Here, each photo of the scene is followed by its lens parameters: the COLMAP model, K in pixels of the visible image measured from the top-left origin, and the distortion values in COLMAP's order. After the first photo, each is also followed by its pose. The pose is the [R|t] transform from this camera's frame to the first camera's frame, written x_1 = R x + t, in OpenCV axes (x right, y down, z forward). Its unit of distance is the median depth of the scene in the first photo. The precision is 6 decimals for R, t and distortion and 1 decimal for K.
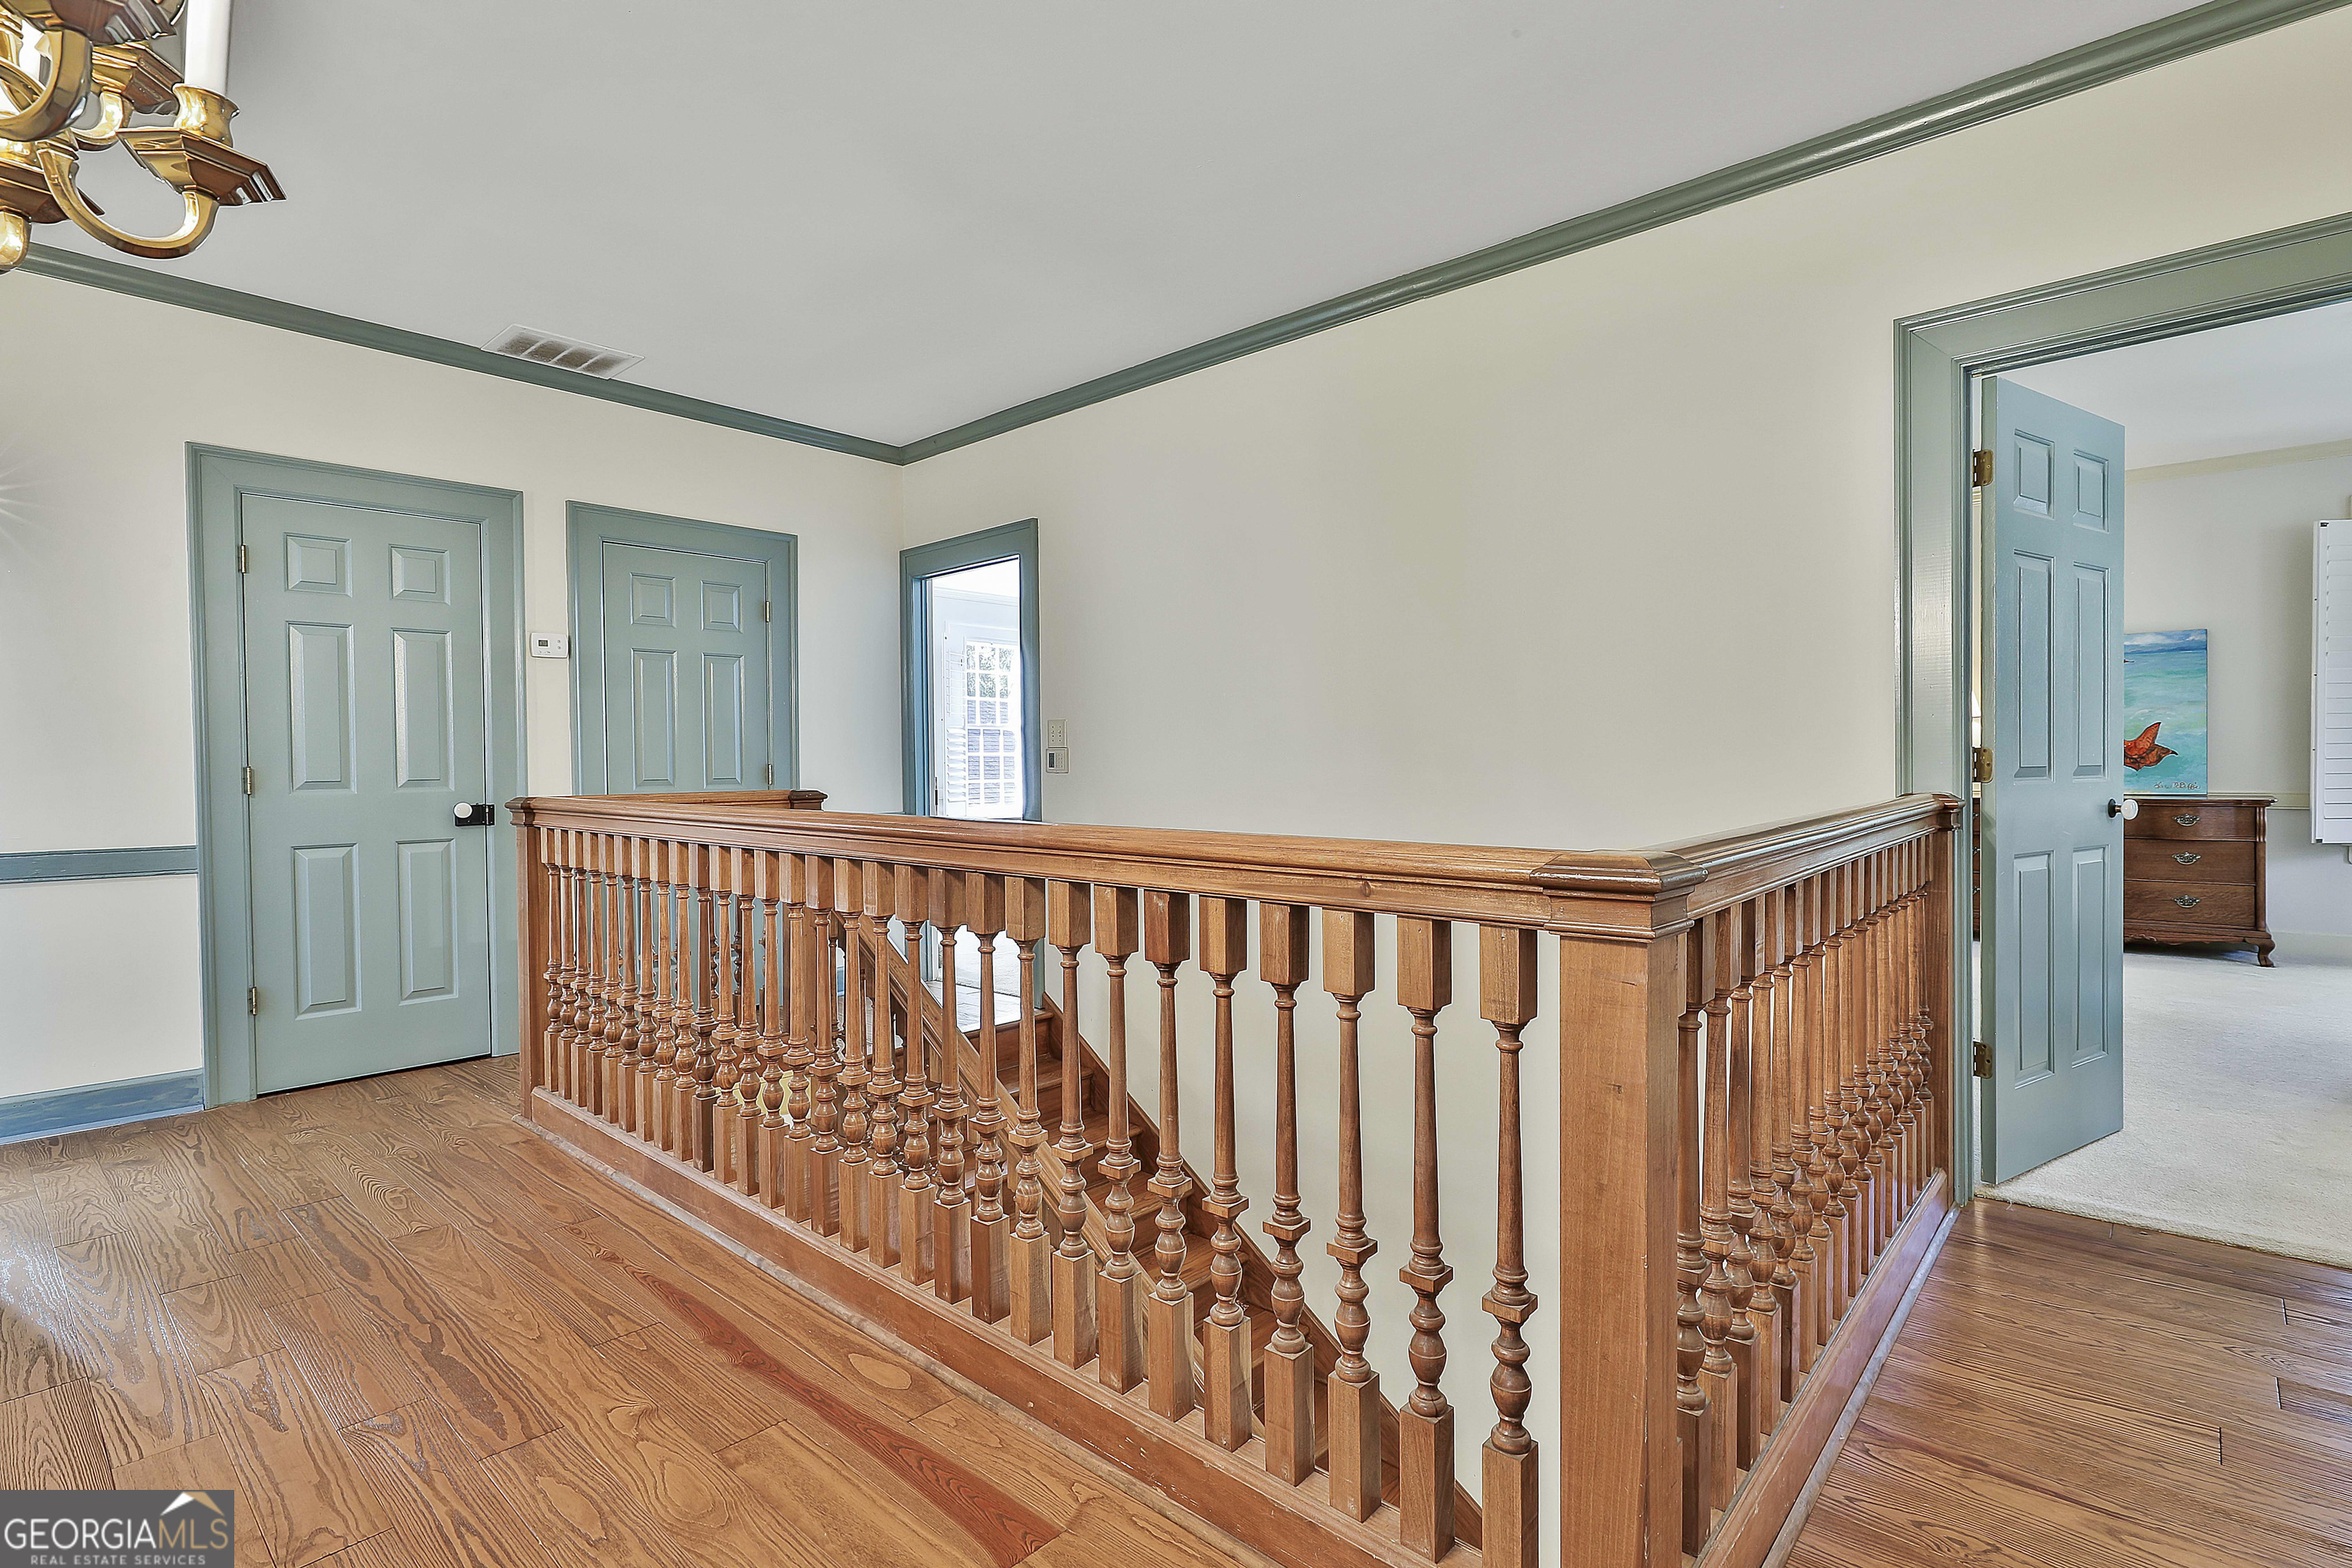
lens RADIAL K [[1132.5, 0, 1179.1], [0, 1132.5, 773.4], [0, 0, 1]] dist [-0.003159, -0.000304]
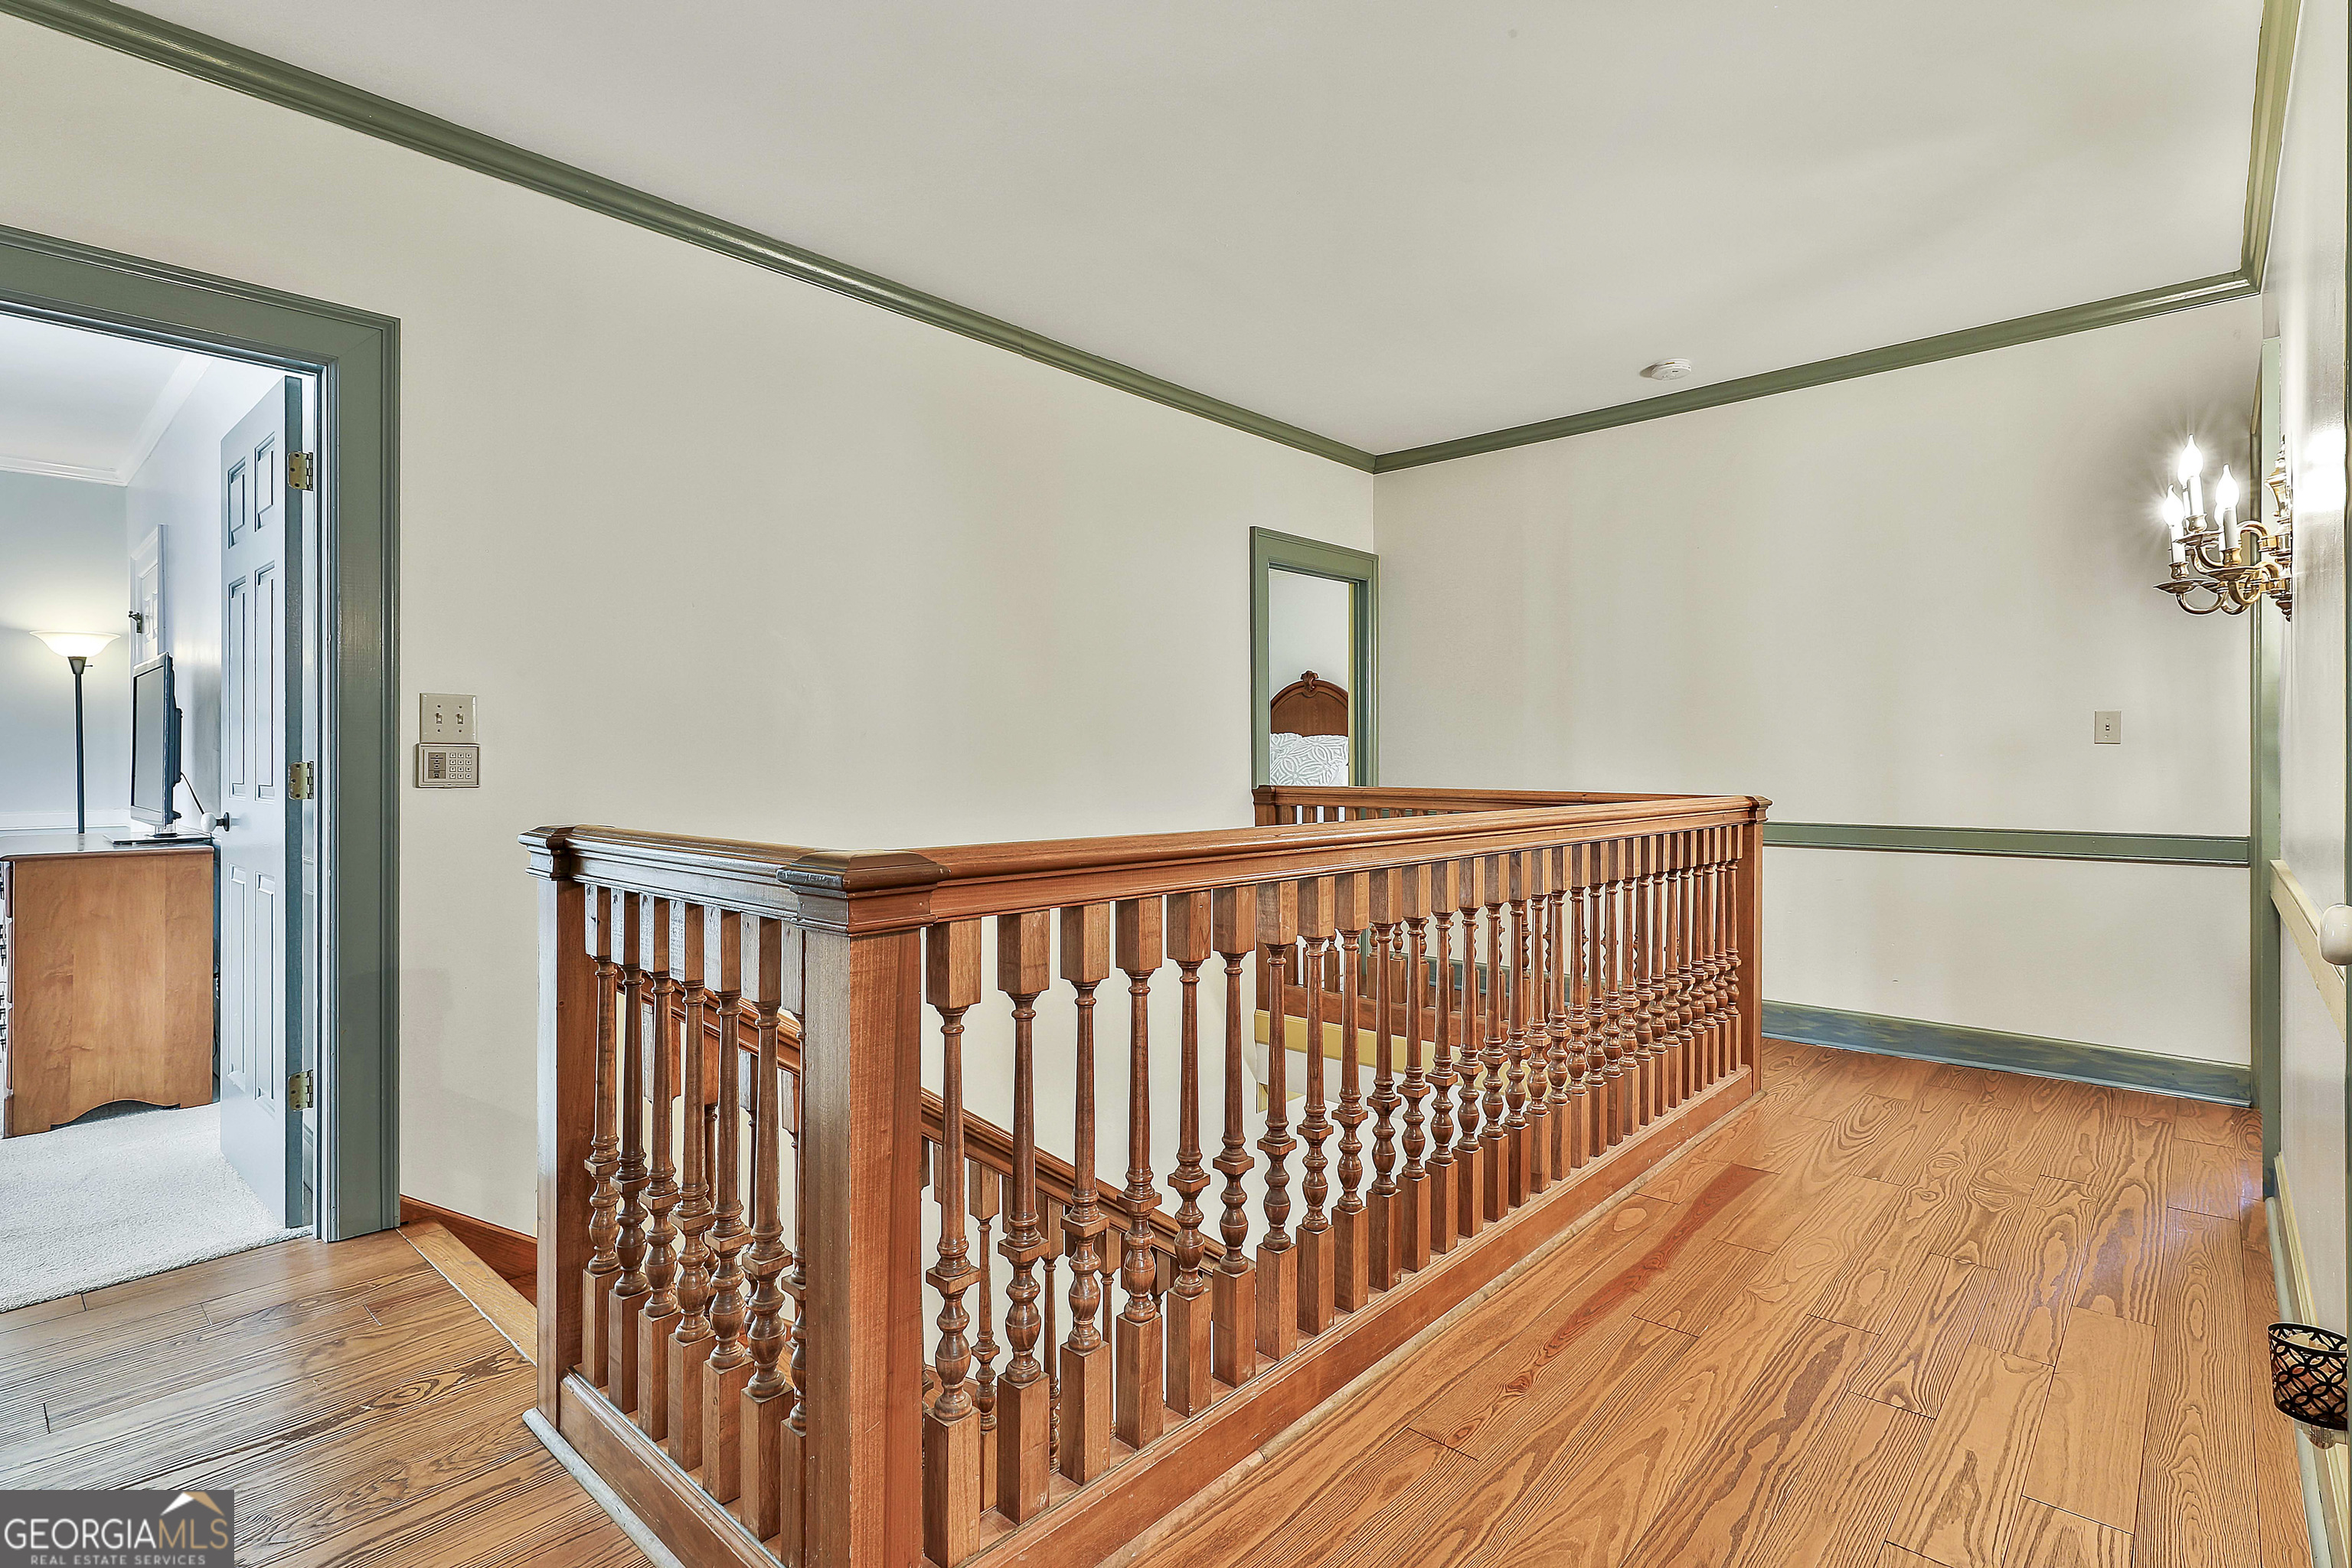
lens RADIAL K [[1132.5, 0, 1176.7], [0, 1132.5, 768.8], [0, 0, 1]] dist [-0.003159, -0.000304]
pose [[0.005540, -0.002036, 0.999983, -0.822593], [0.016470, 0.999862, 0.001944, -0.009102], [-0.999849, 0.016459, 0.005572, 0.776349]]
